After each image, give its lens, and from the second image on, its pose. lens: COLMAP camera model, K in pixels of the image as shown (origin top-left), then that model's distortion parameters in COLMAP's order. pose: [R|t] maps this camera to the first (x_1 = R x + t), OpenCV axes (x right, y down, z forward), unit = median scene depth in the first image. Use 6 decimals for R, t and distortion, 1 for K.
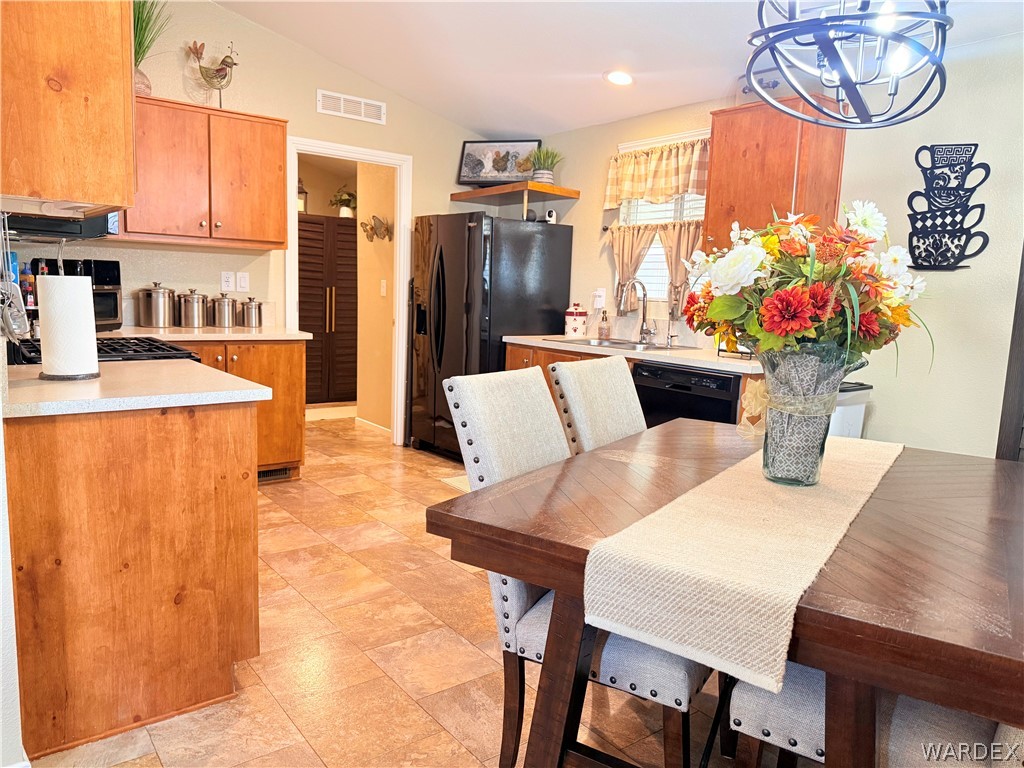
lens RADIAL K [[728.8, 0, 512.3], [0, 728.8, 402.7], [0, 0, 1]] dist [0.001790, -0.002368]
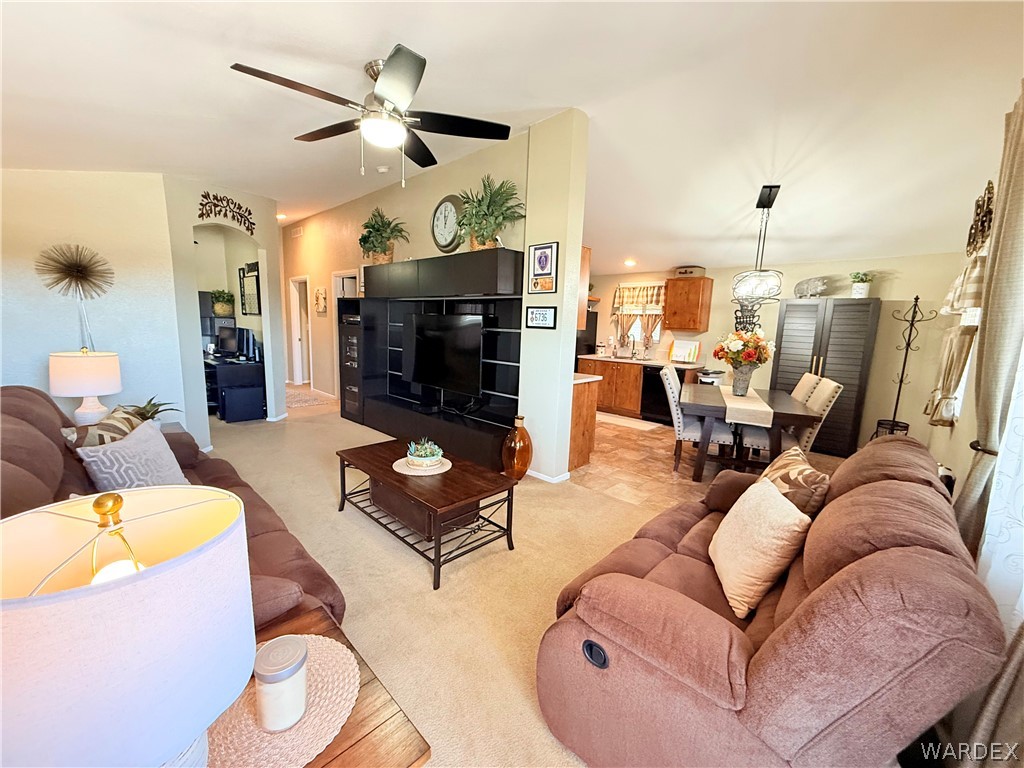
lens RADIAL K [[407.5, 0, 509.5], [0, 407.5, 386.3], [0, 0, 1]] dist [0.000270, 0.000066]
pose [[0.988993, -0.027105, 0.145462, -0.633017], [0.026061, 0.999619, 0.009078, -0.000624], [-0.145652, -0.005187, 0.989322, -0.554869]]
